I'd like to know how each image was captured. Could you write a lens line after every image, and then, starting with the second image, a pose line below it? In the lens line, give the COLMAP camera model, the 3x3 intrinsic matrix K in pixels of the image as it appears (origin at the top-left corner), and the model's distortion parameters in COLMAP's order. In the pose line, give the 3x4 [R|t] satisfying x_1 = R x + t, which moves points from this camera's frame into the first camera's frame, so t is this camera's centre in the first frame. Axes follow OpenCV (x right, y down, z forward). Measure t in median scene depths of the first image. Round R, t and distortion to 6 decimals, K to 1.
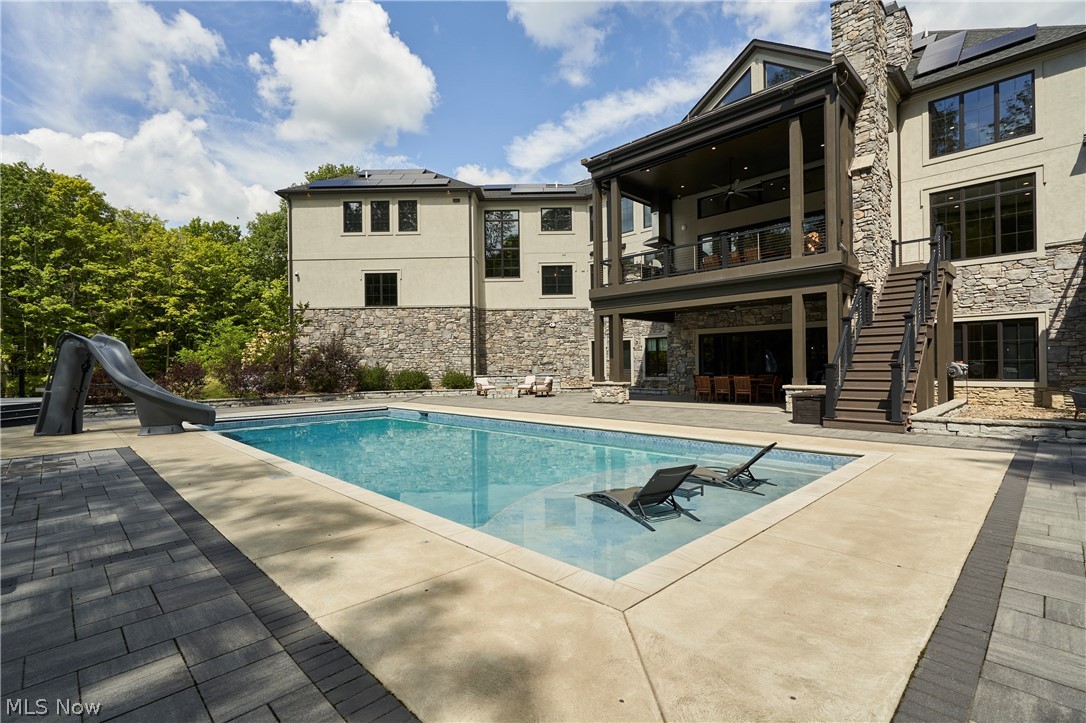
lens RADIAL K [[503.0, 0, 547.8], [0, 503.0, 363.2], [0, 0, 1]] dist [0.004331, 0.000044]
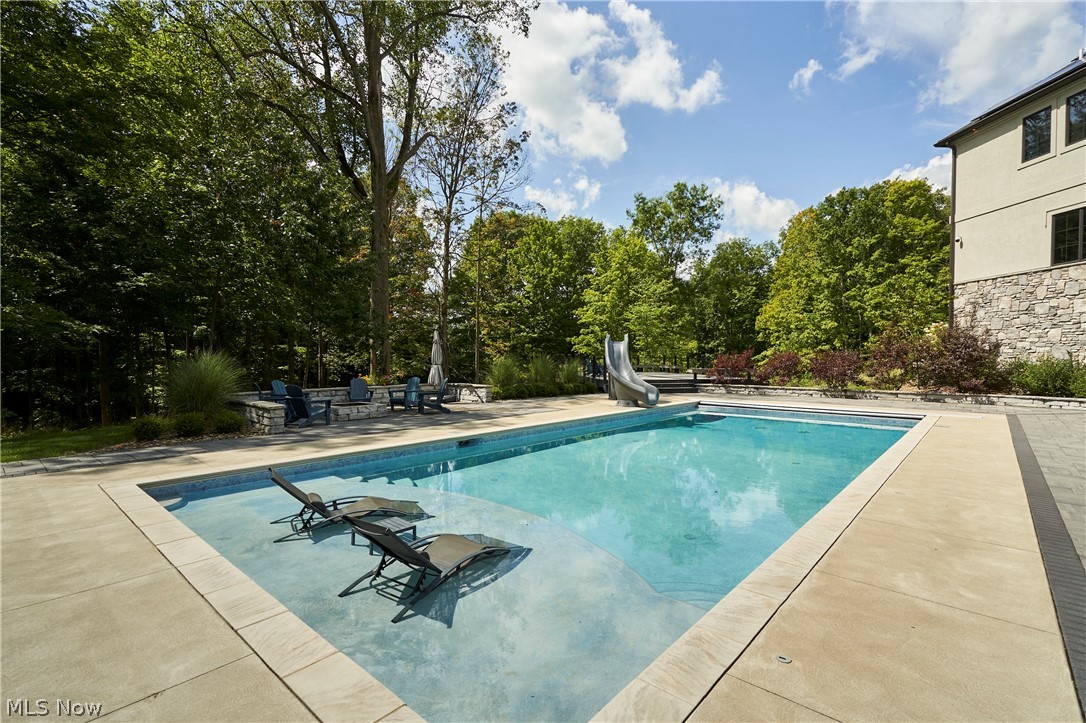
lens RADIAL K [[503.0, 0, 539.6], [0, 503.0, 364.8], [0, 0, 1]] dist [0.004331, 0.000044]
pose [[0.058612, 0.030918, -0.997802, 0.256342], [0.002708, 0.999512, 0.031130, -0.006754], [0.998277, -0.004527, 0.058500, 0.297980]]
